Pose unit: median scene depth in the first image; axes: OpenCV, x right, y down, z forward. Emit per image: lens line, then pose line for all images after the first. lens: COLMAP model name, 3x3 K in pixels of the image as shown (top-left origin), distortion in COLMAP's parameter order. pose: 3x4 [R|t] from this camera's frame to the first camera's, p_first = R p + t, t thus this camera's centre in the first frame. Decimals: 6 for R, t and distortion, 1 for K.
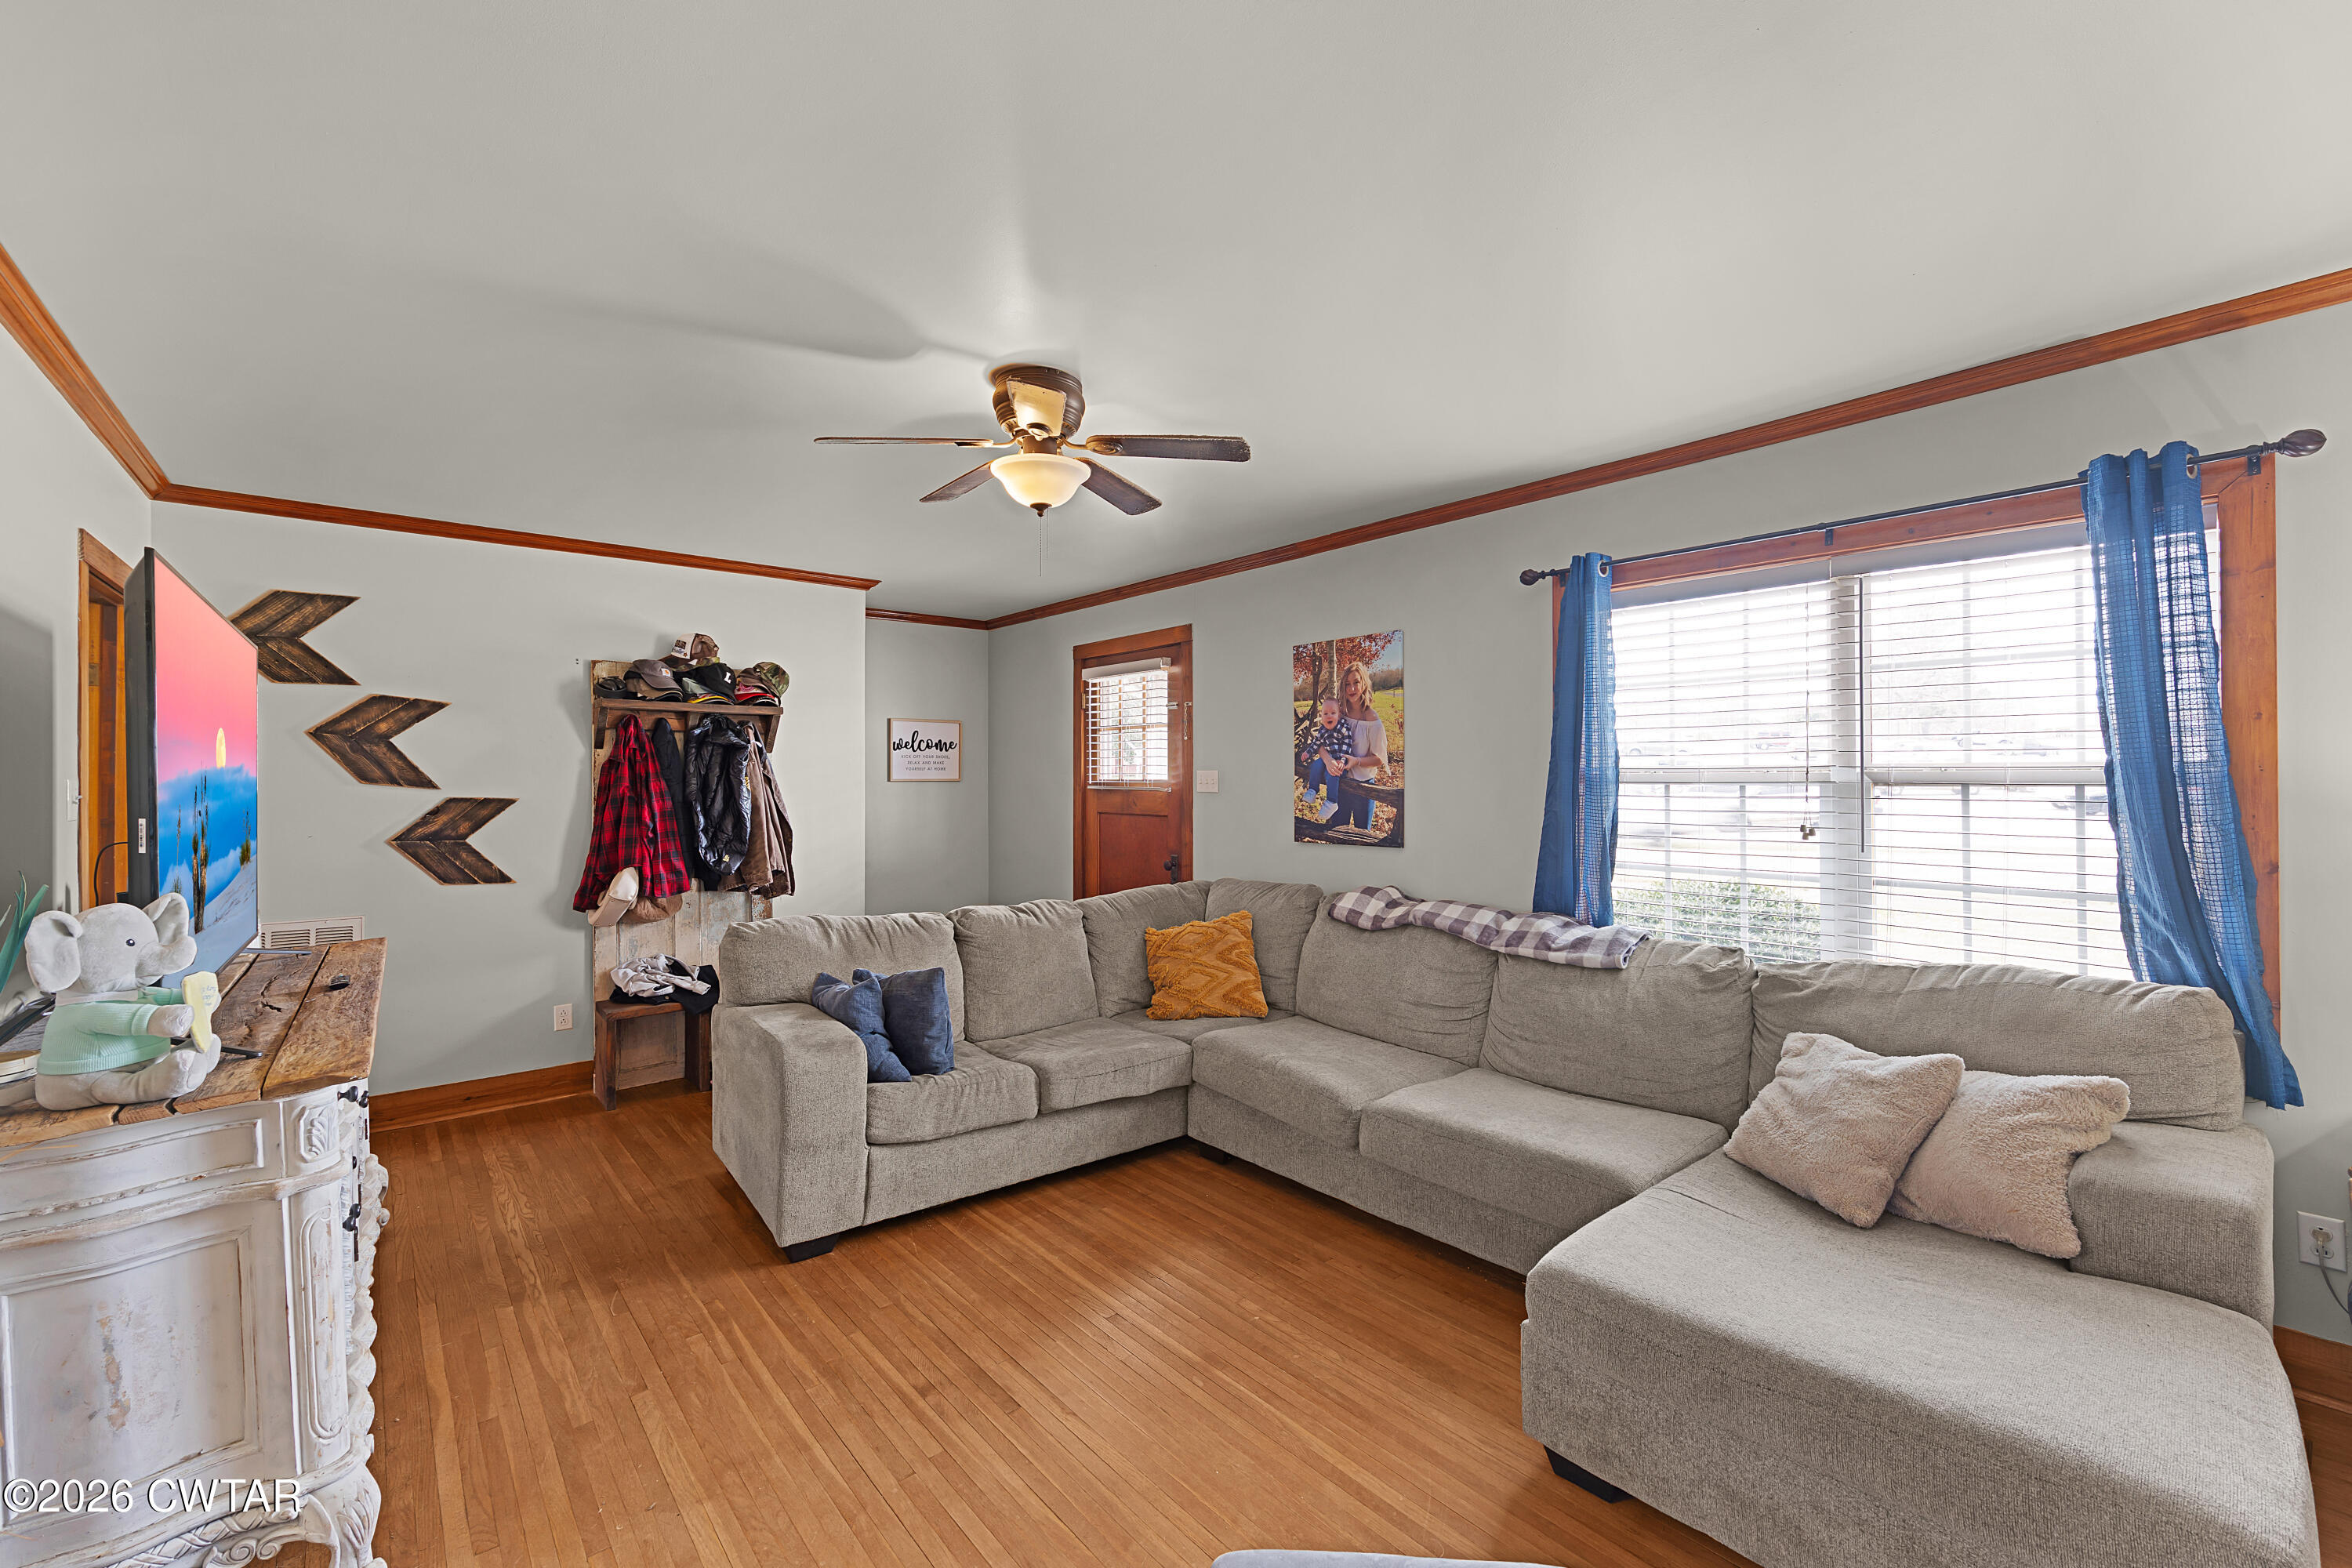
lens RADIAL K [[922.8, 0, 1175.7], [0, 922.8, 772.5], [0, 0, 1]] dist [-0.000482, -0.000071]
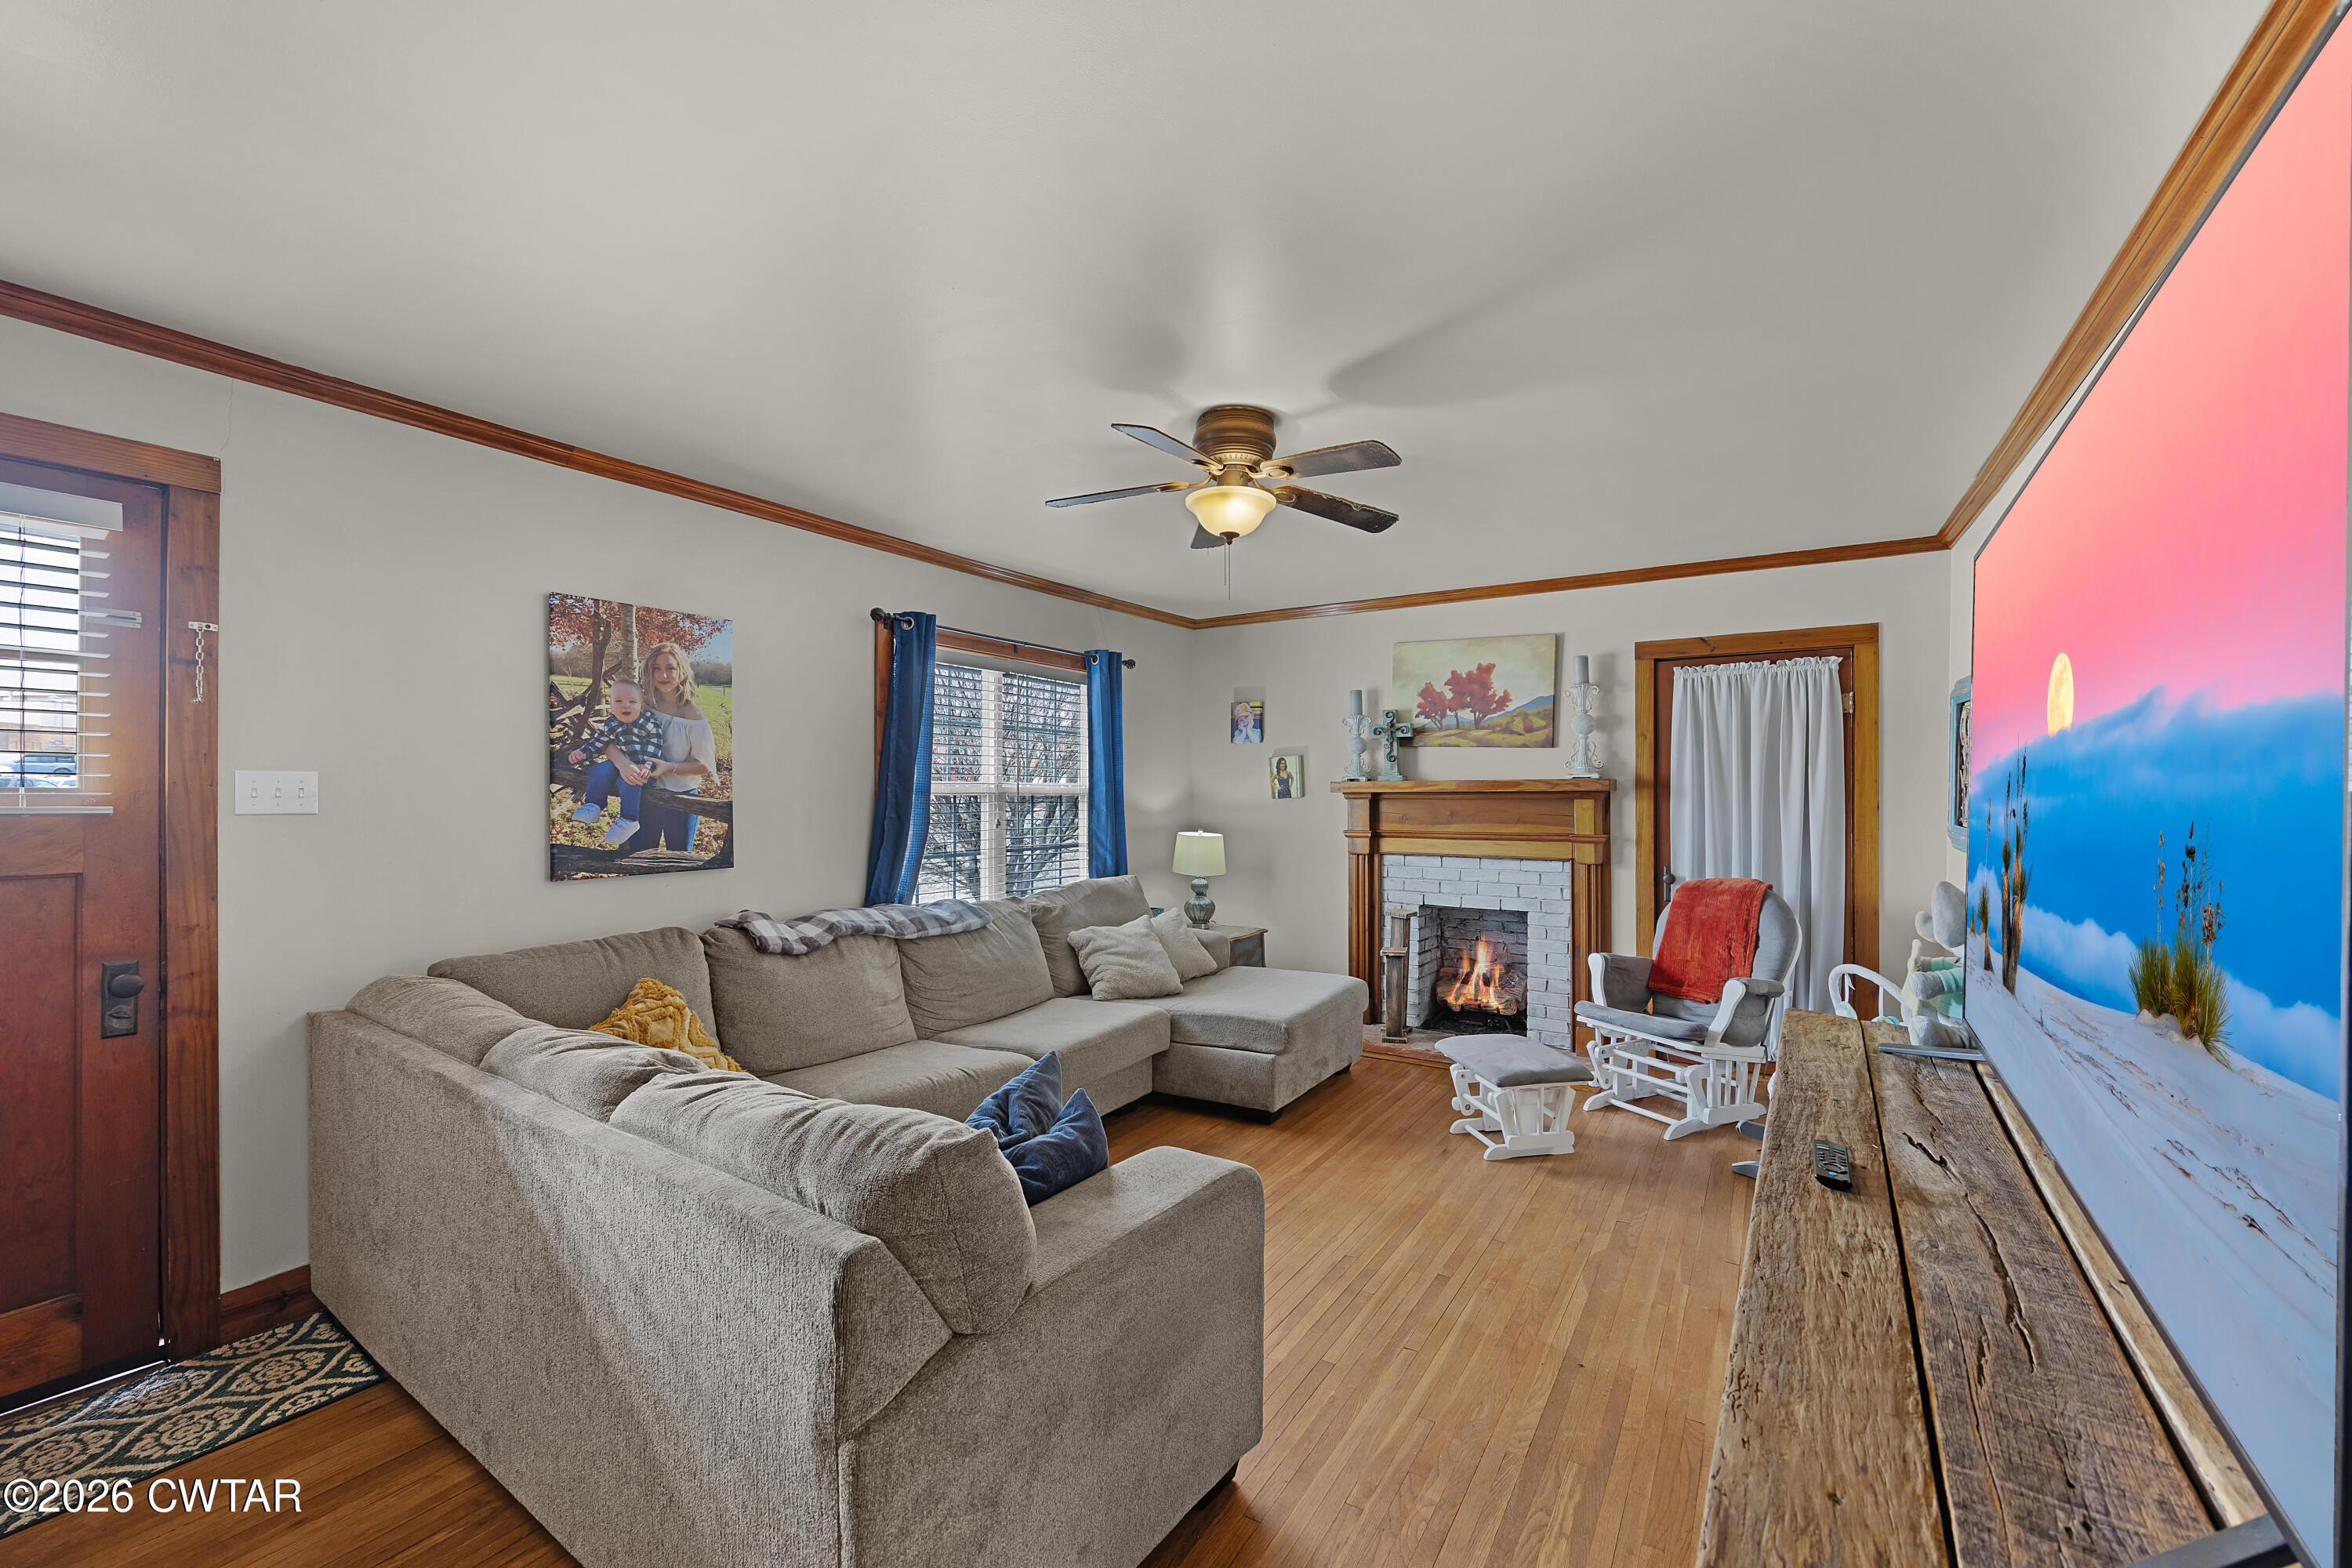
lens RADIAL K [[922.8, 0, 1181.4], [0, 922.8, 792.8], [0, 0, 1]] dist [-0.000482, -0.000071]
pose [[-0.276299, 0.007822, 0.961040, -0.692002], [-0.001167, 0.999963, -0.008475, 0.016243], [-0.961071, -0.003463, -0.276280, 0.794986]]
